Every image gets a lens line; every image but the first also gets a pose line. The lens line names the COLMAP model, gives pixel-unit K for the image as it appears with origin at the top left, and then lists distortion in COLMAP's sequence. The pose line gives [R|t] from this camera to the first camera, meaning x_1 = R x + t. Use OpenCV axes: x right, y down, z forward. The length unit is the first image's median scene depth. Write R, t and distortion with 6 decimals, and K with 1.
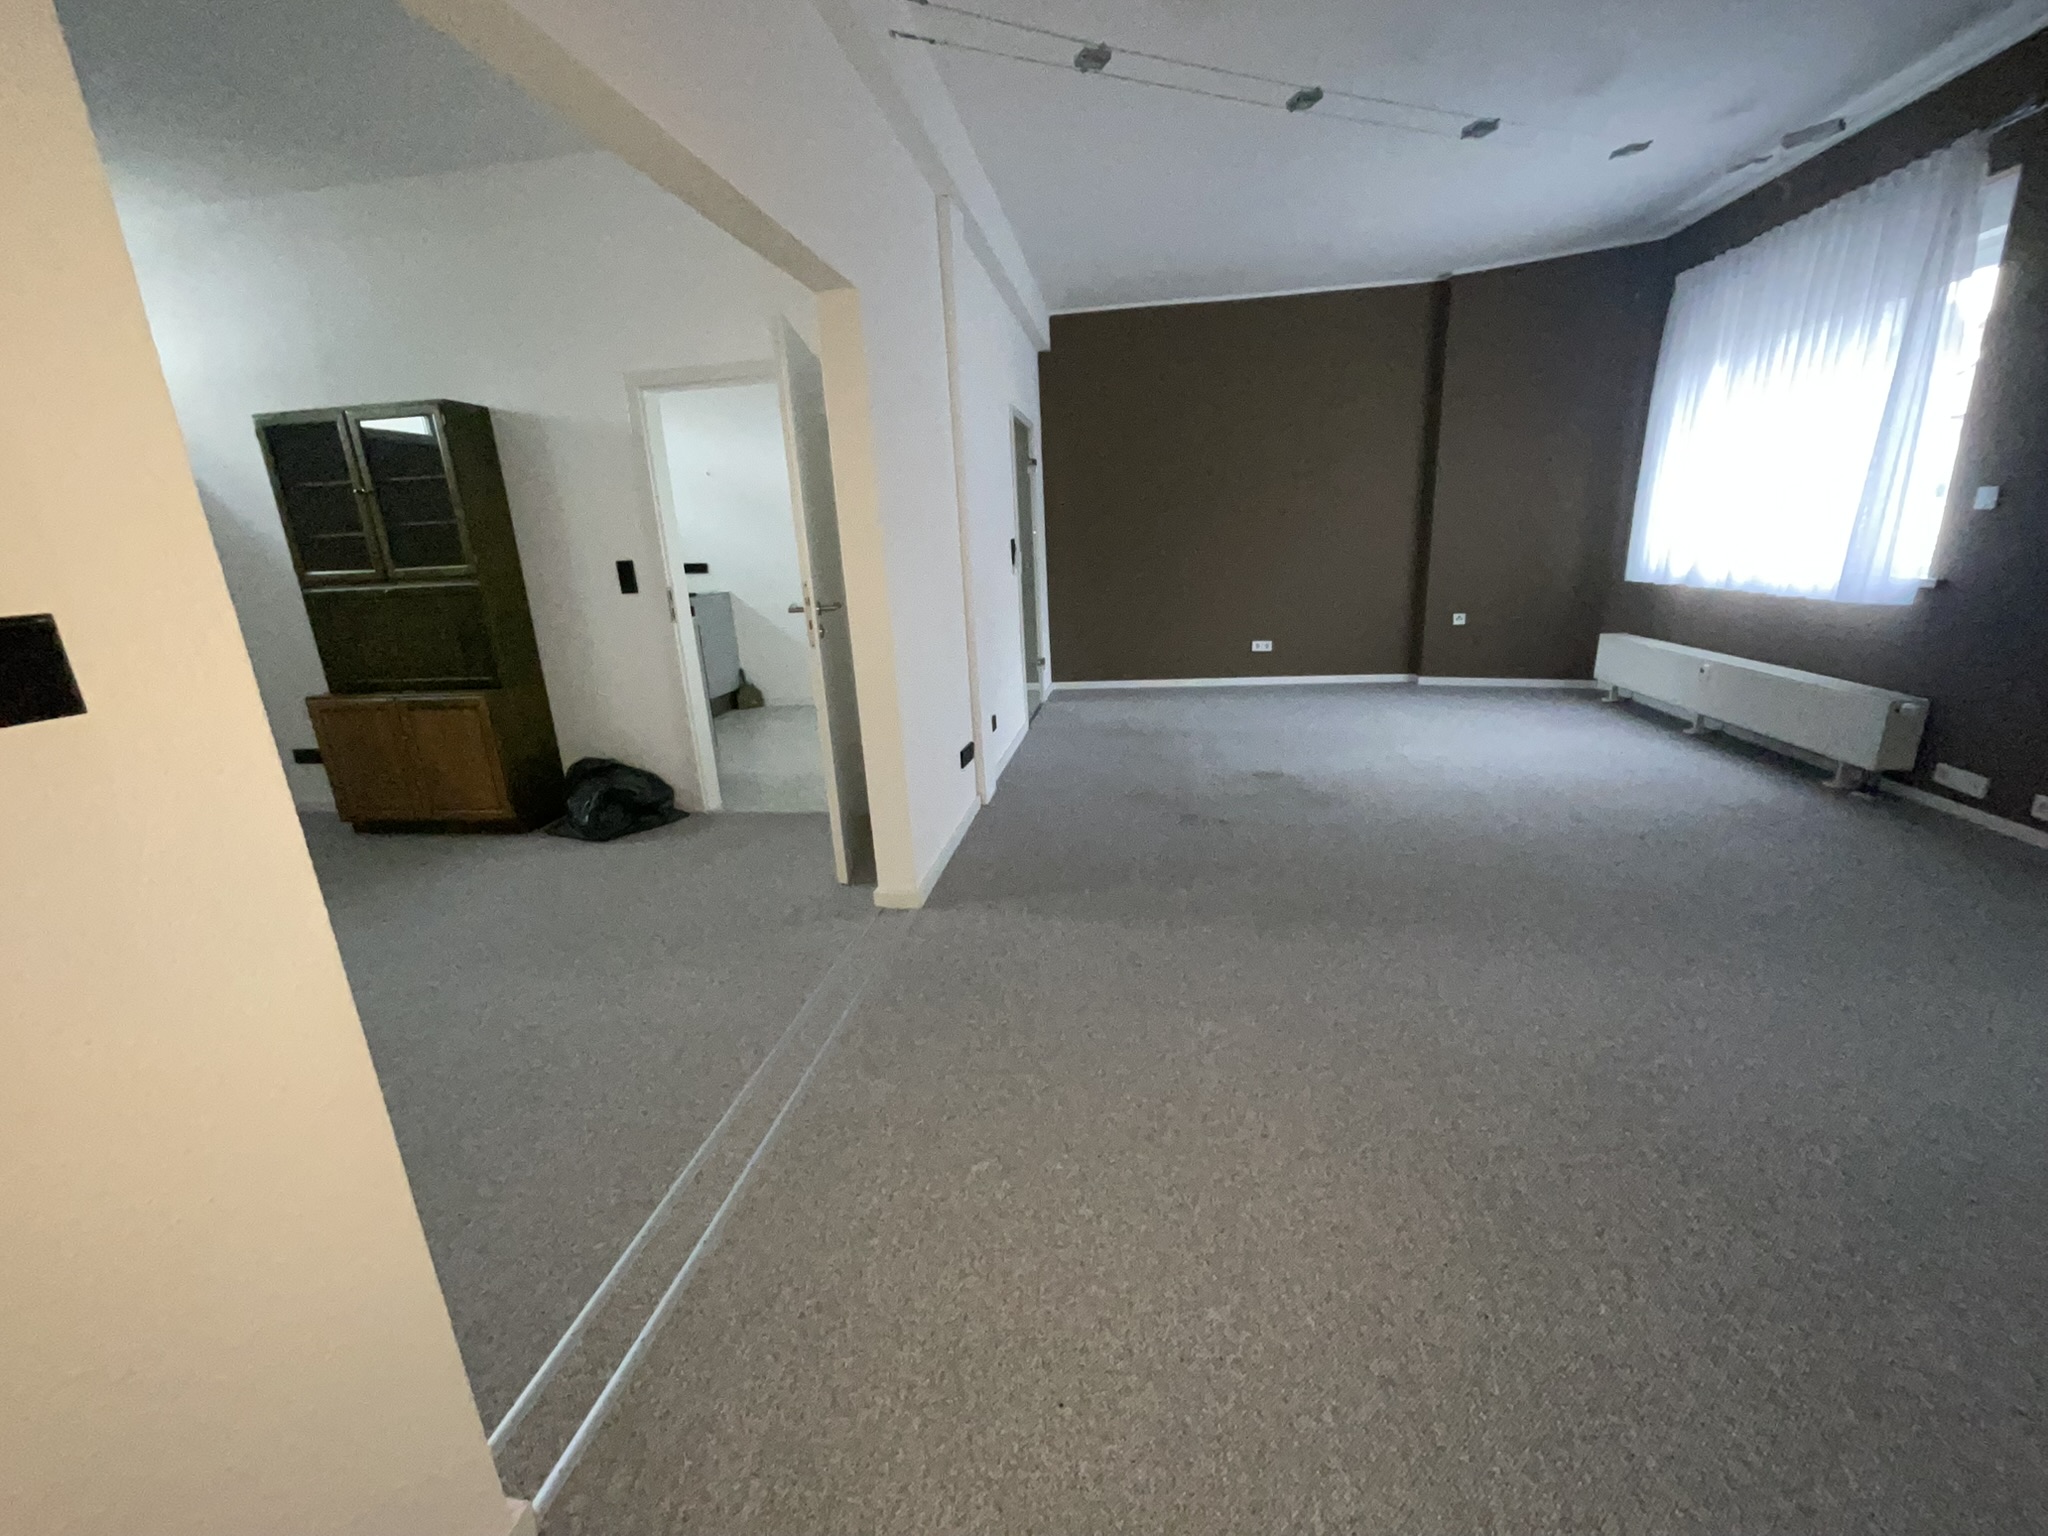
lens RADIAL K [[818.7, 0, 1024.0], [0, 818.7, 768.0], [0, 0, 1]] dist [0.000104, -0.000007]
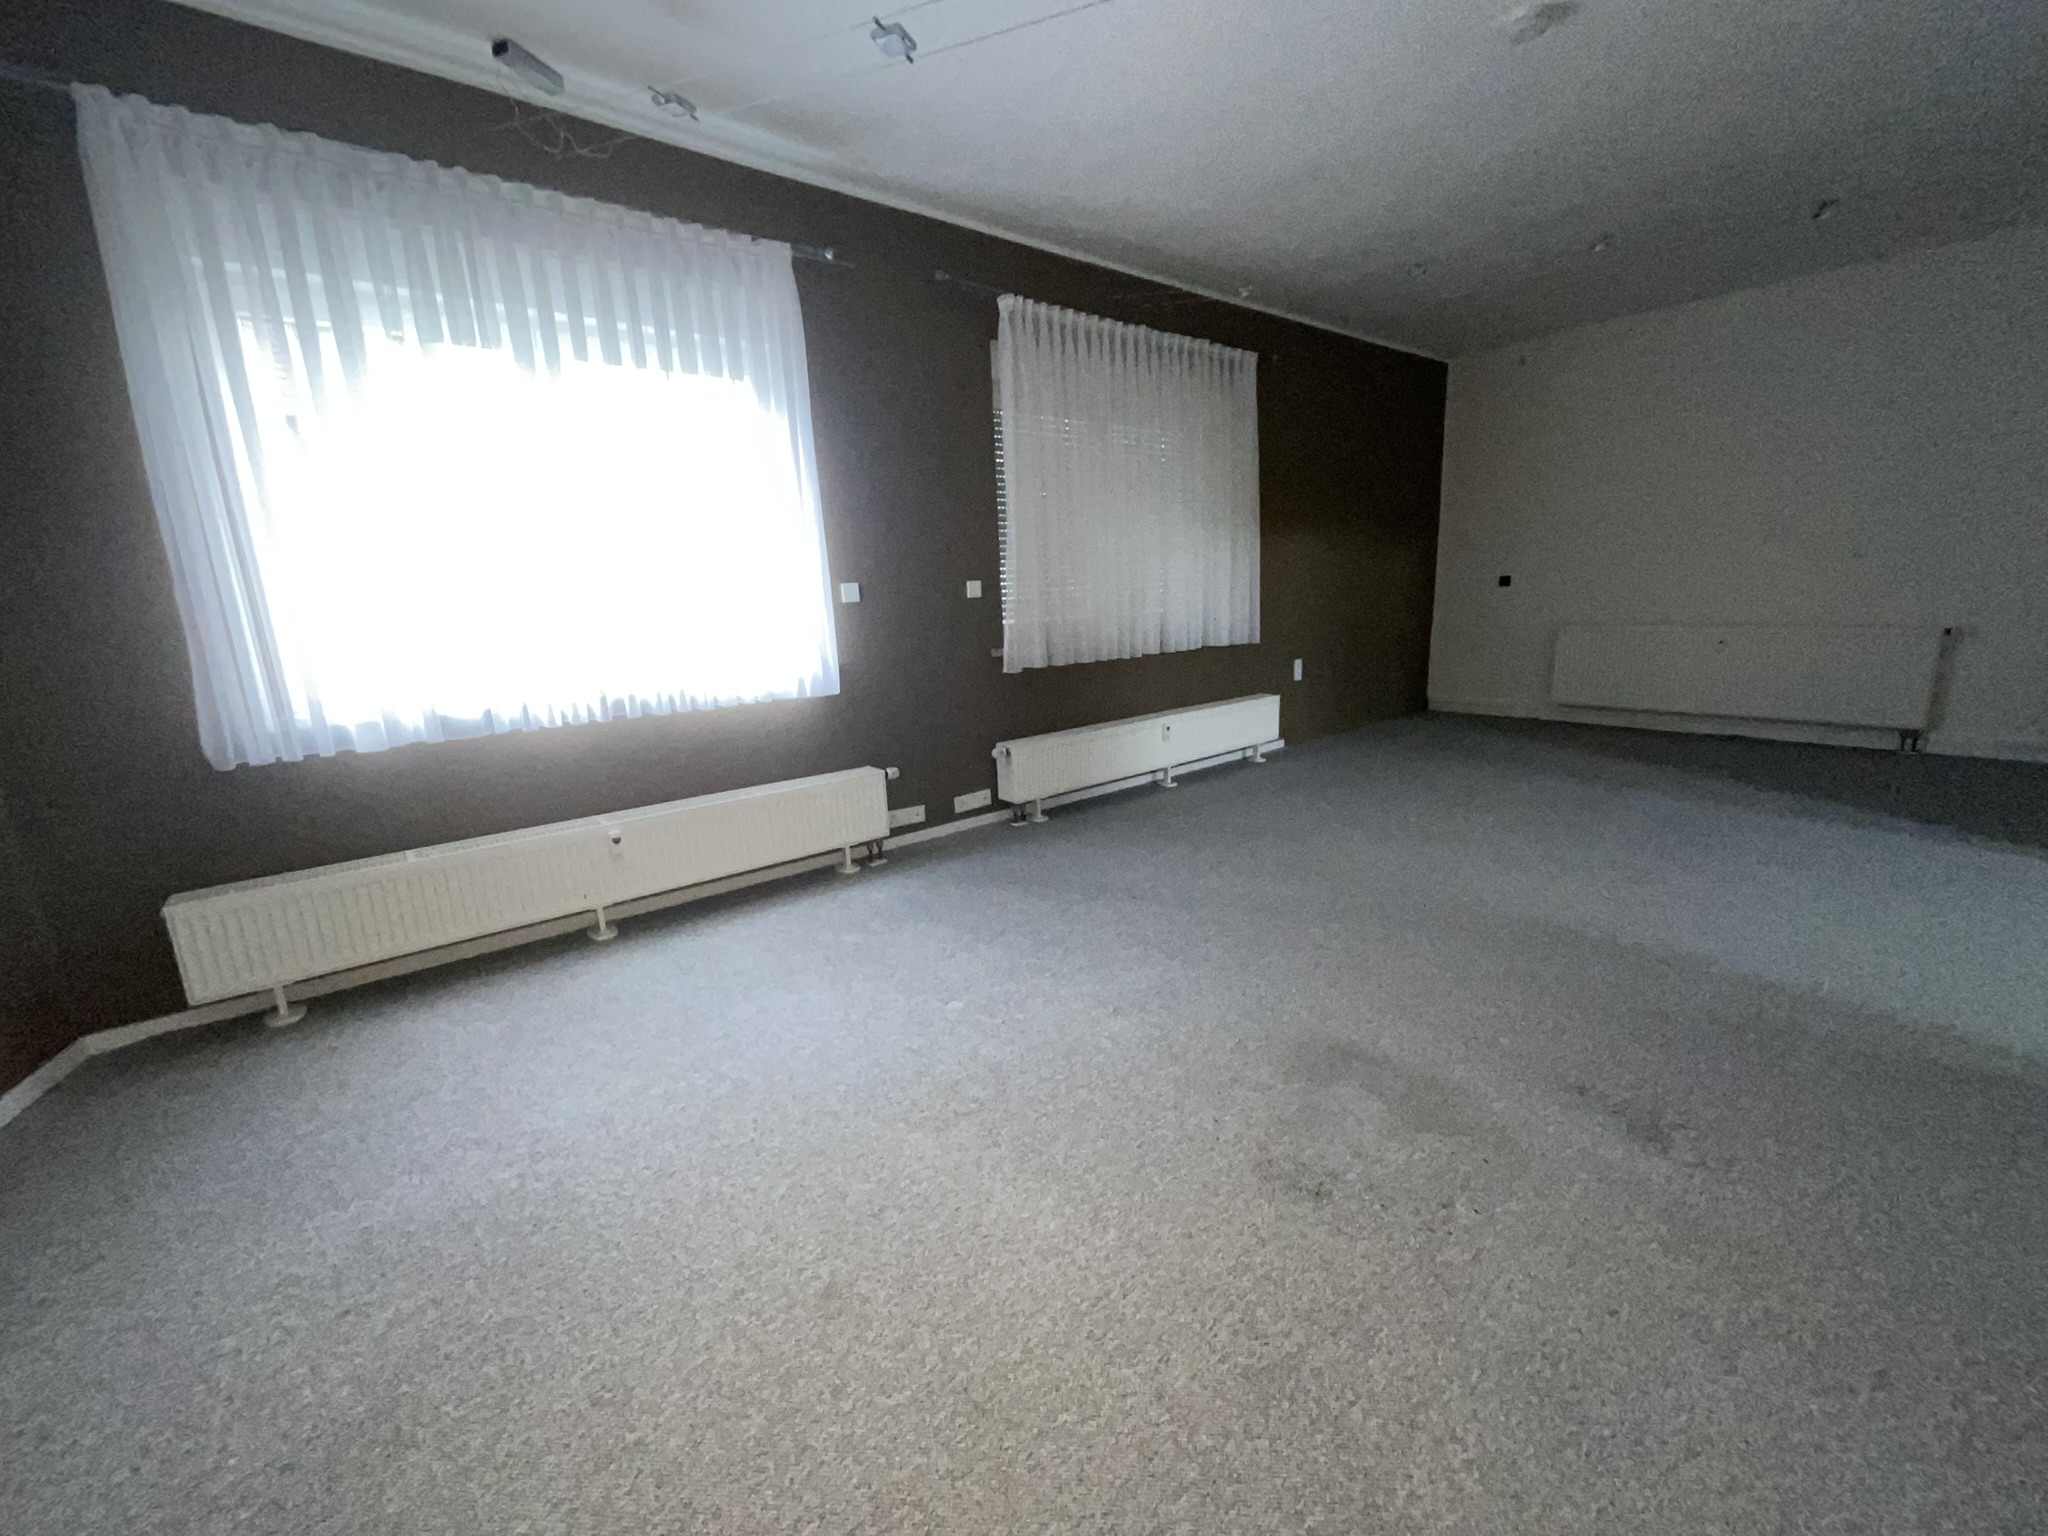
lens RADIAL K [[818.7, 0, 1024.0], [0, 818.7, 768.0], [0, 0, 1]] dist [0.000104, -0.000007]
pose [[-0.727117, -0.066758, 0.683260, 0.164679], [0.259793, 0.894488, 0.363866, -0.409835], [-0.635459, 0.442079, -0.633055, 1.486393]]
